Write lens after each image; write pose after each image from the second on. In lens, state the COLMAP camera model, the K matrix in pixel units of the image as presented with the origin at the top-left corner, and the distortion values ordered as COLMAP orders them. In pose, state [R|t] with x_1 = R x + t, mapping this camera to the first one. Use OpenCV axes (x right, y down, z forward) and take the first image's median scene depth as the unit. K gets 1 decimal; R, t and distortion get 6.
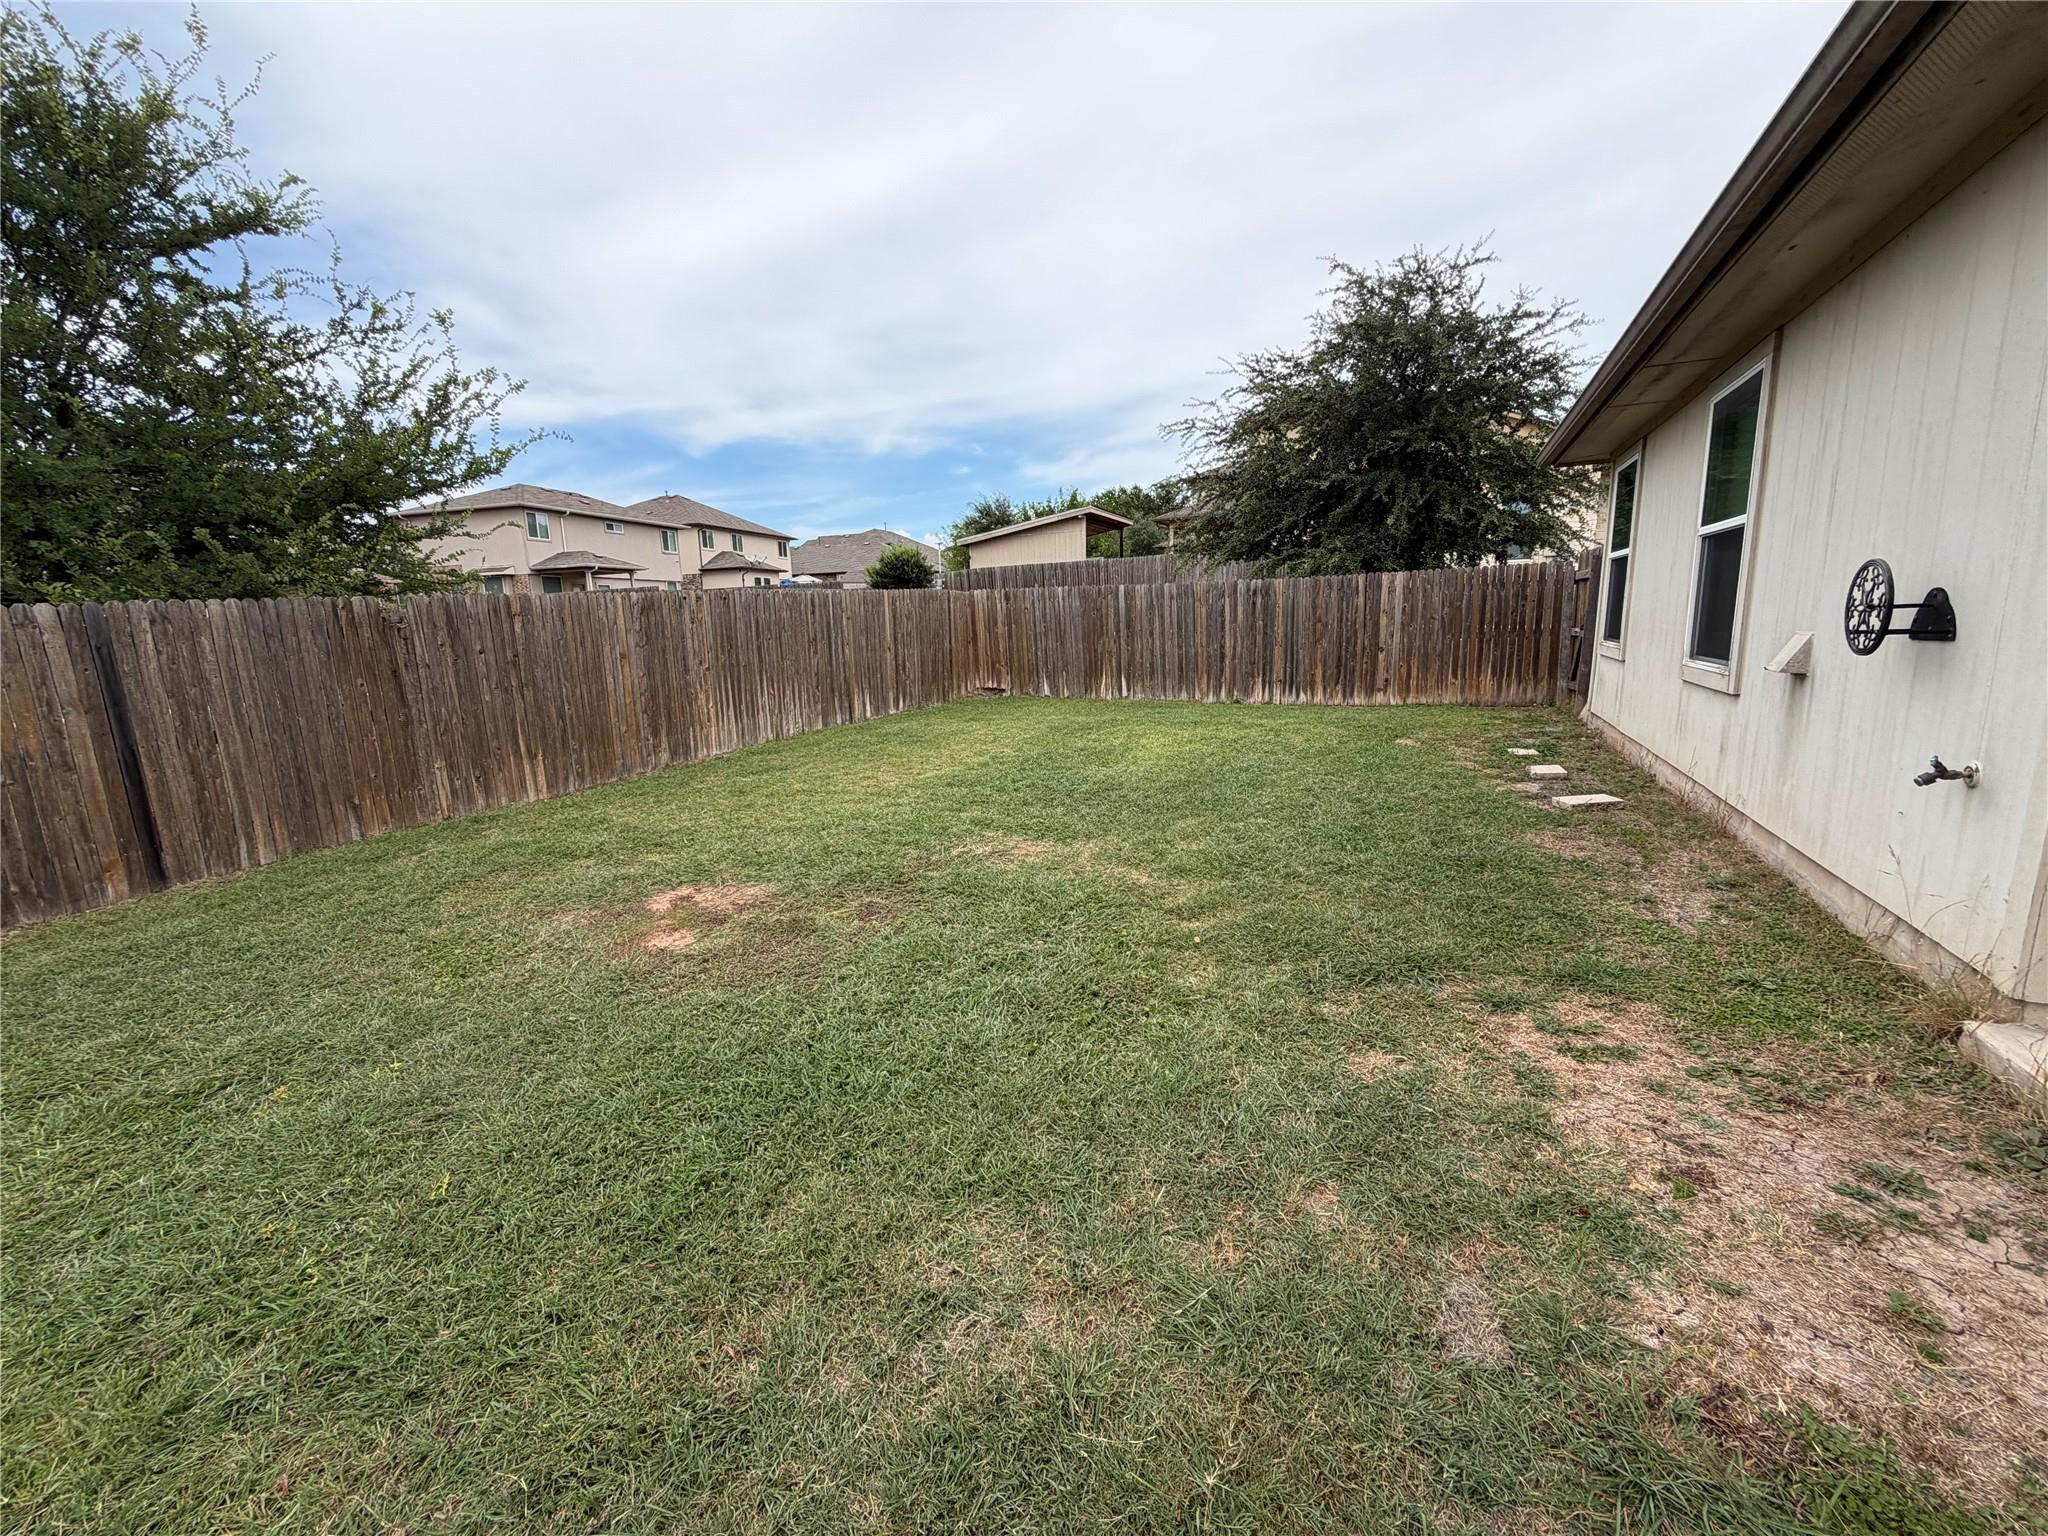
lens RADIAL K [[818.9, 0, 1018.1], [0, 818.9, 769.8], [0, 0, 1]] dist [0.000016, -0.000017]
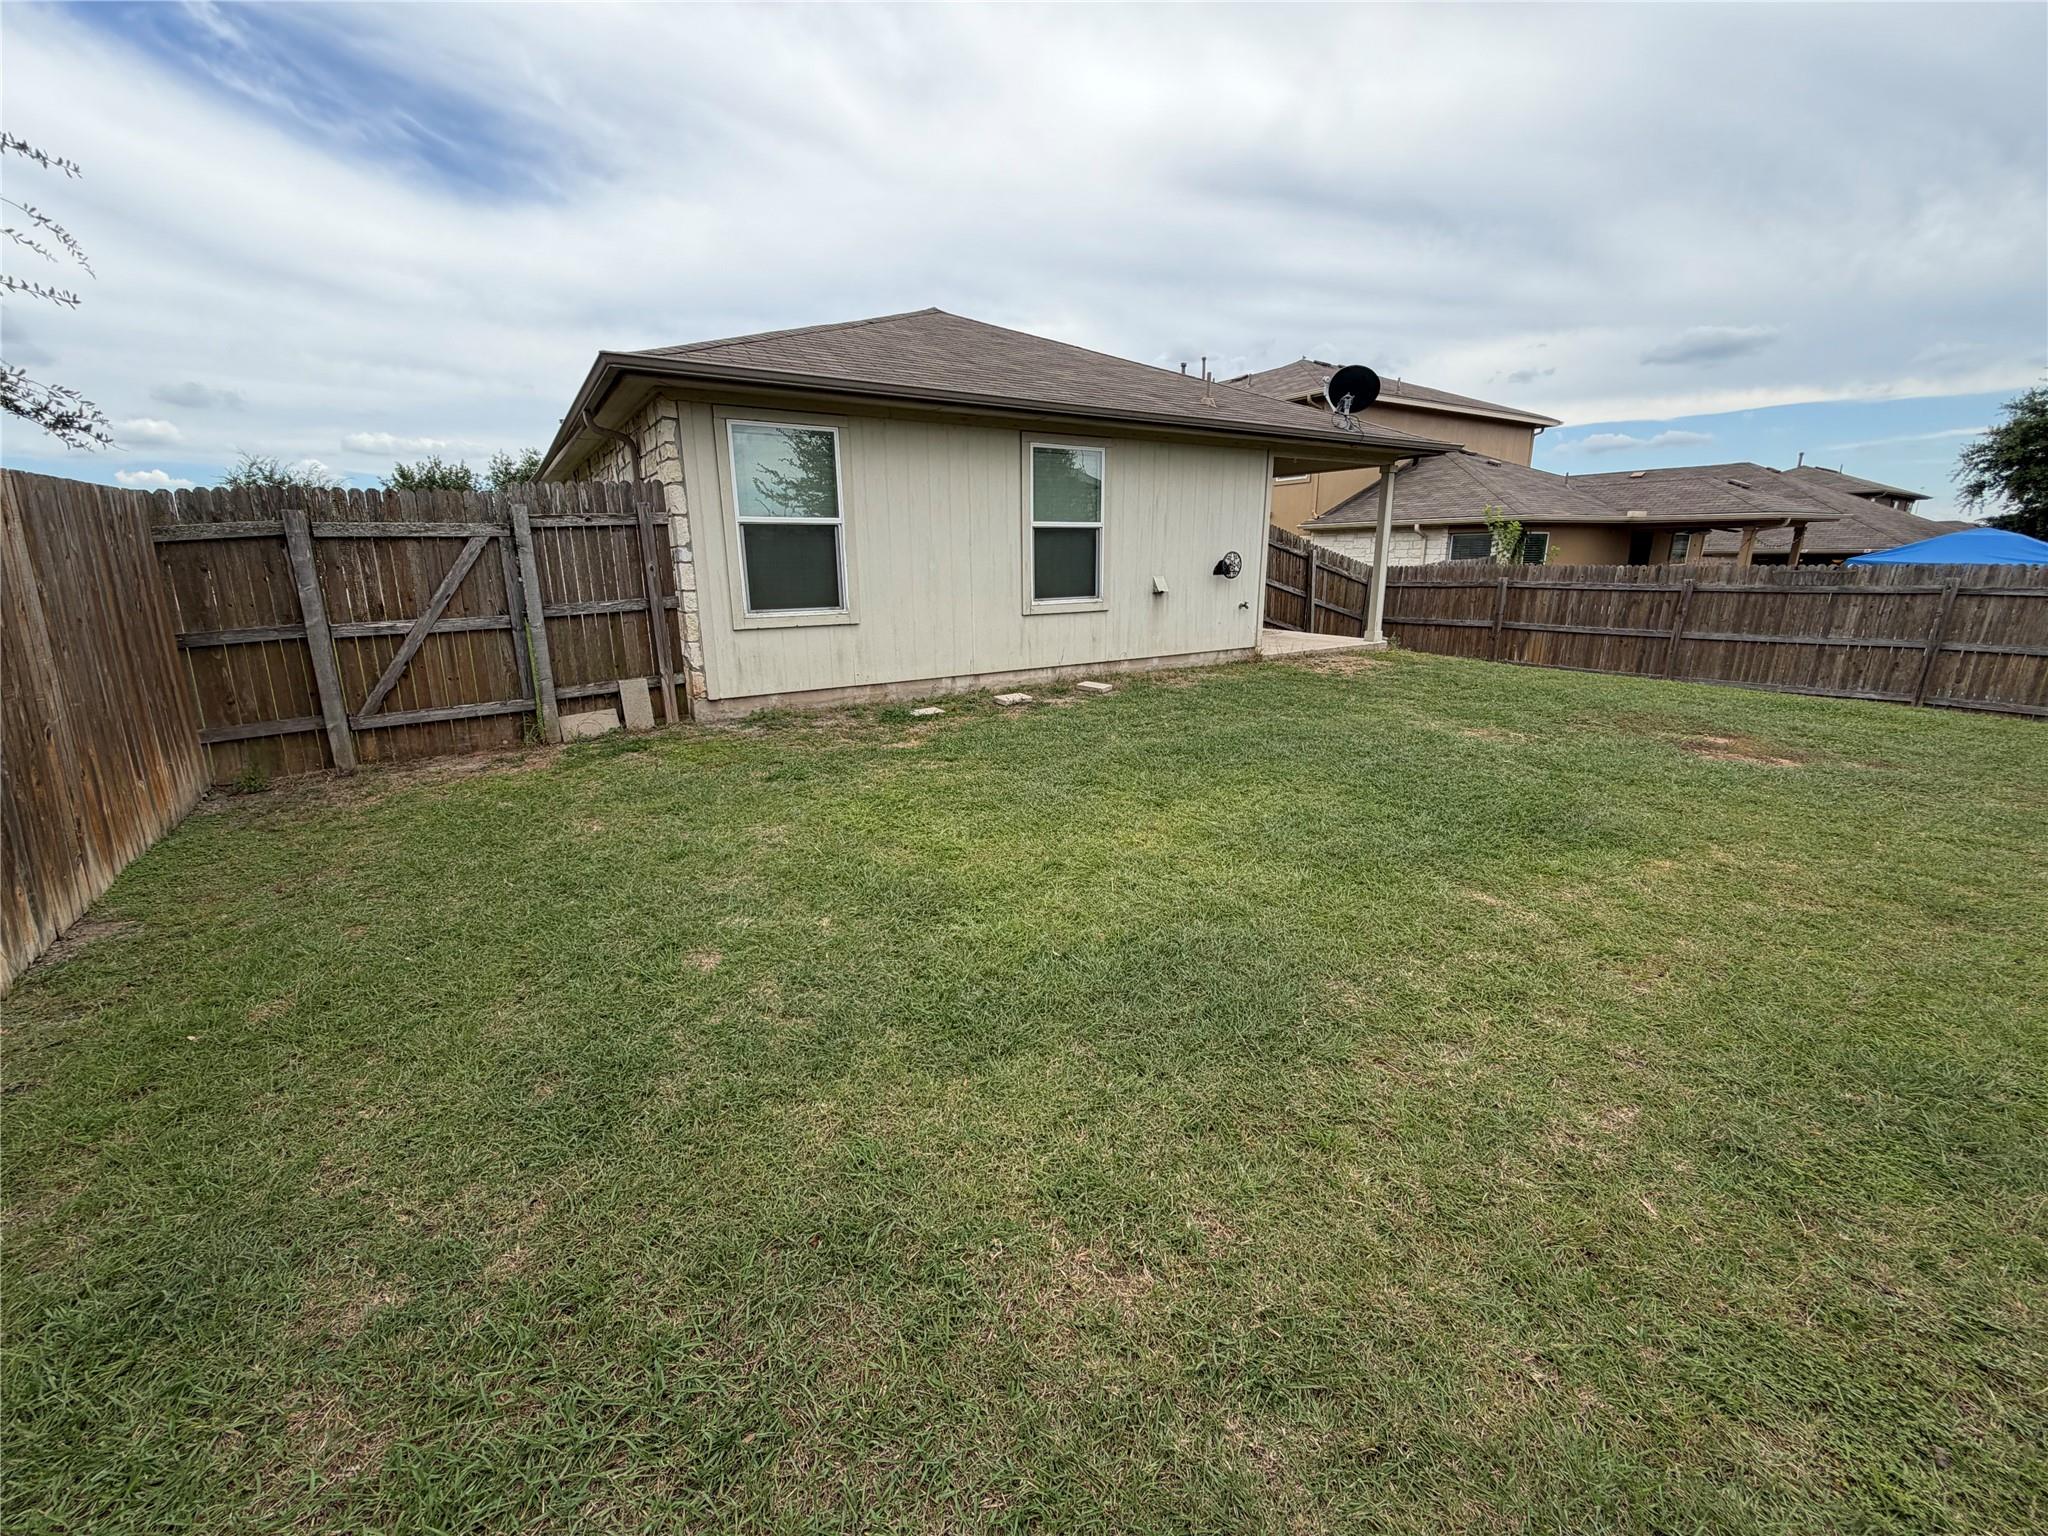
lens RADIAL K [[818.9, 0, 1018.1], [0, 818.9, 769.8], [0, 0, 1]] dist [0.000016, -0.000017]
pose [[-0.860954, -0.086934, 0.501200, -0.029820], [0.131274, 0.913942, 0.384026, -0.894494], [-0.491453, 0.396424, -0.775450, 4.680004]]
